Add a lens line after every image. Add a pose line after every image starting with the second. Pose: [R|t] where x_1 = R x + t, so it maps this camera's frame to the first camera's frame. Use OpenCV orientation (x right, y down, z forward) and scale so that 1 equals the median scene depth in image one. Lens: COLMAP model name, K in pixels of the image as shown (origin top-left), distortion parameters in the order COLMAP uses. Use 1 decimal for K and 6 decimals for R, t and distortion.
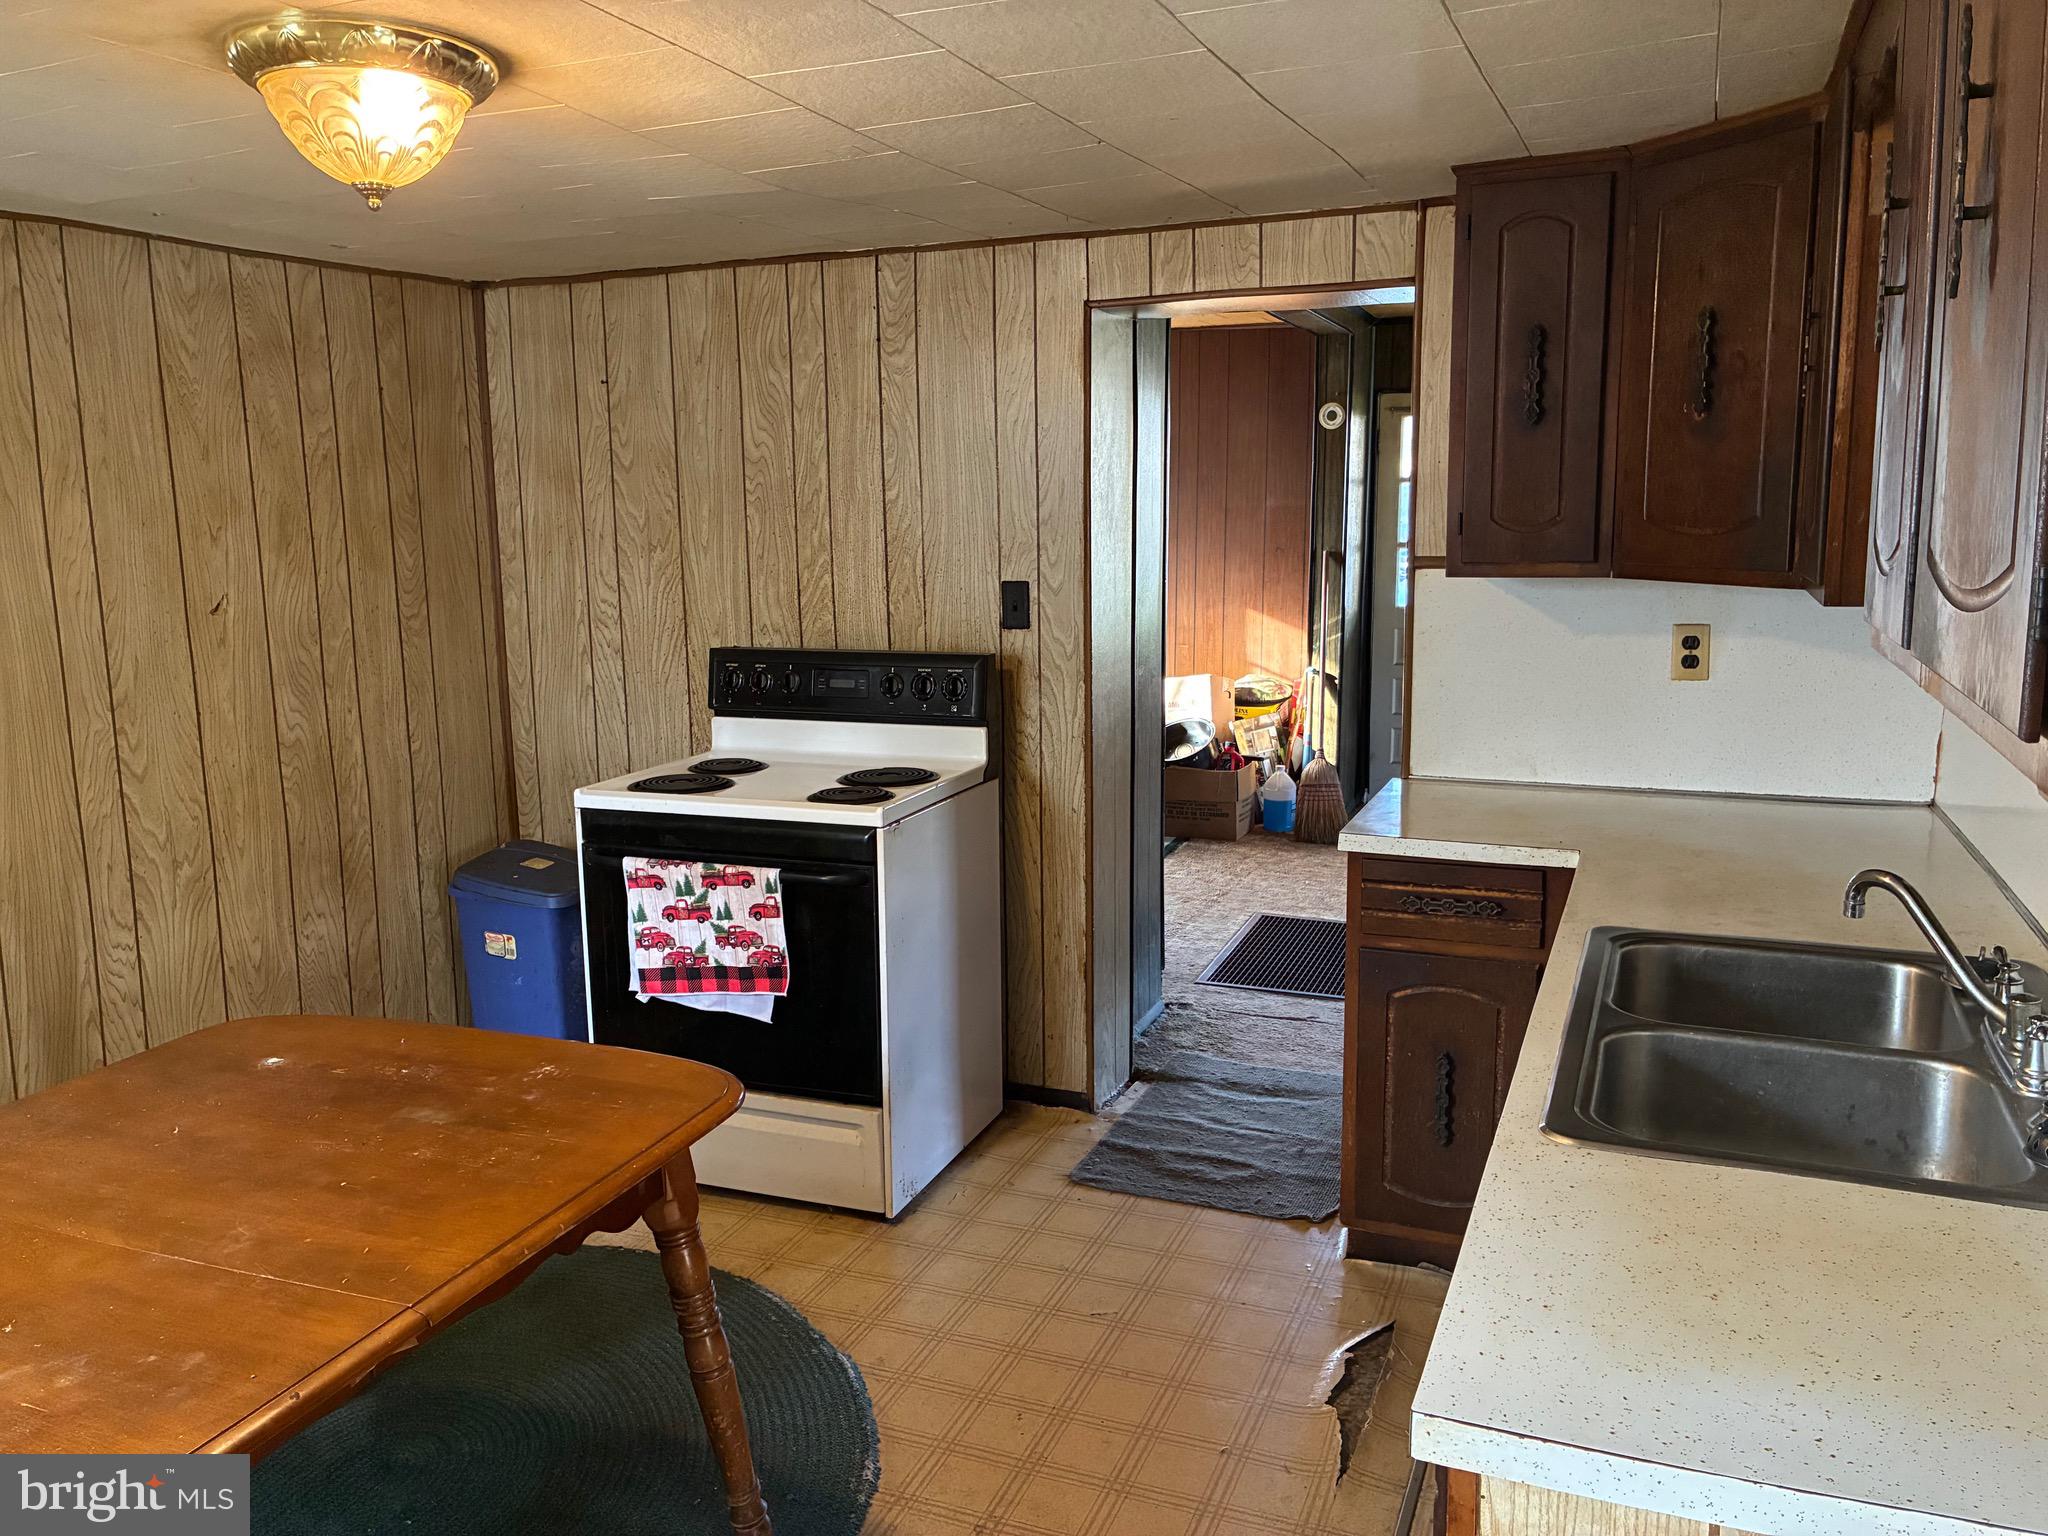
lens RADIAL K [[1548.9, 0, 1031.3], [0, 1548.9, 773.0], [0, 0, 1]] dist [0.047054, -0.055158]
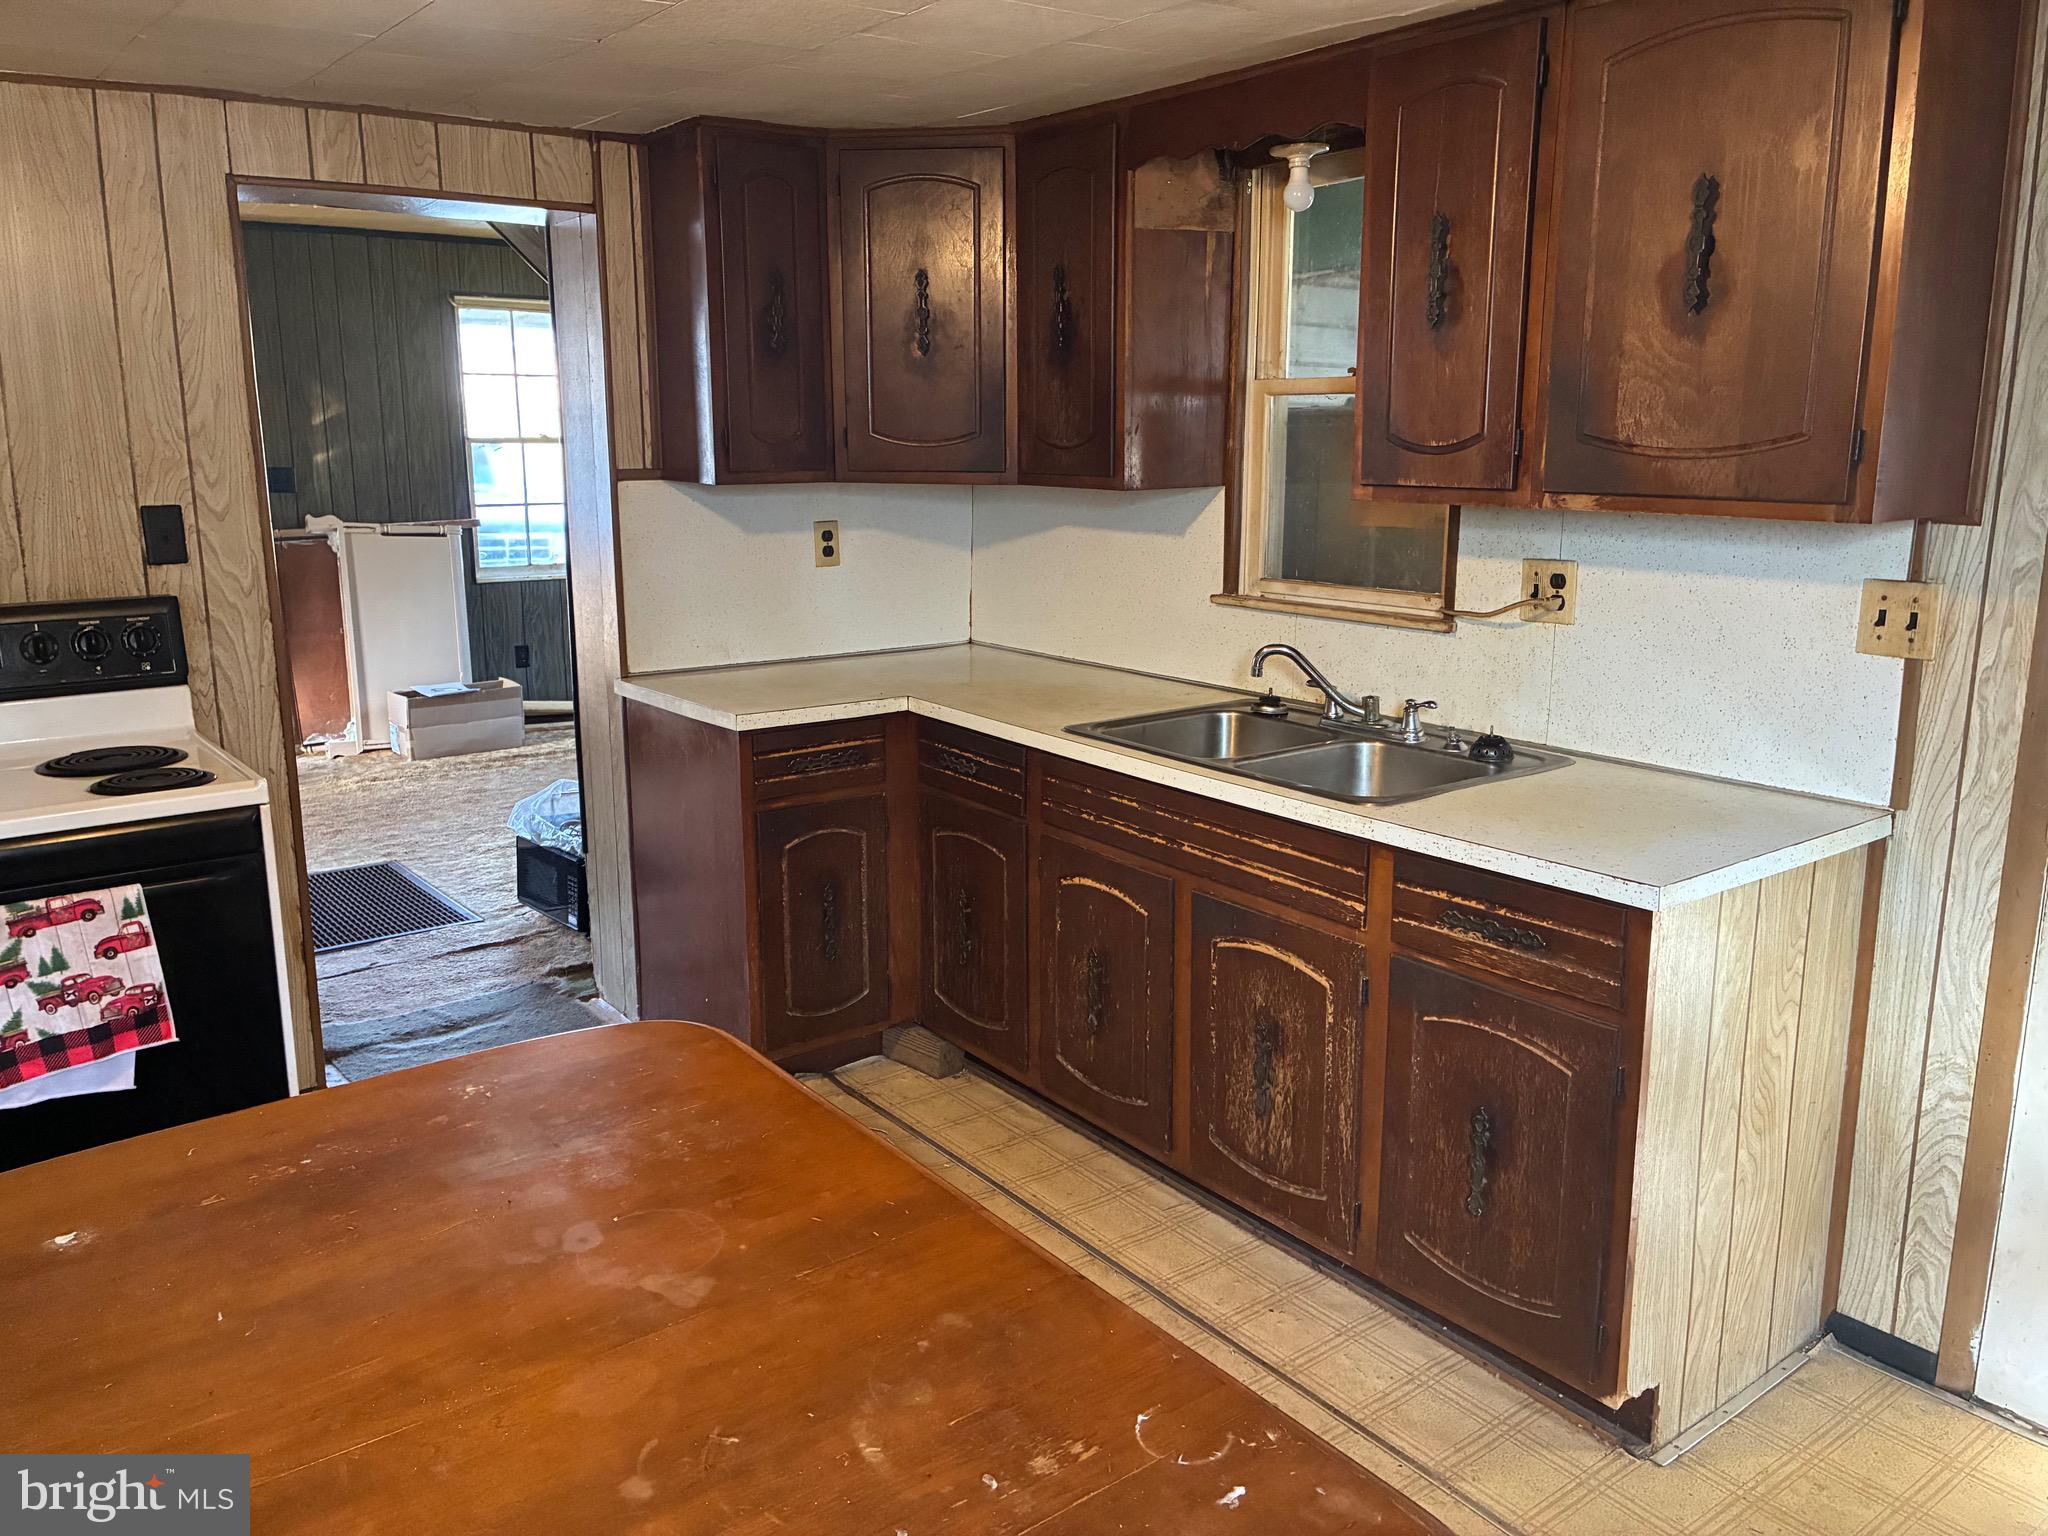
lens RADIAL K [[1548.9, 0, 1035.2], [0, 1548.9, 760.7], [0, 0, 1]] dist [0.047054, -0.055158]
pose [[0.508069, -0.170078, 0.844358, -0.568670], [0.140803, 0.983523, 0.113386, -0.022822], [-0.849730, 0.061280, 0.523645, 0.209309]]
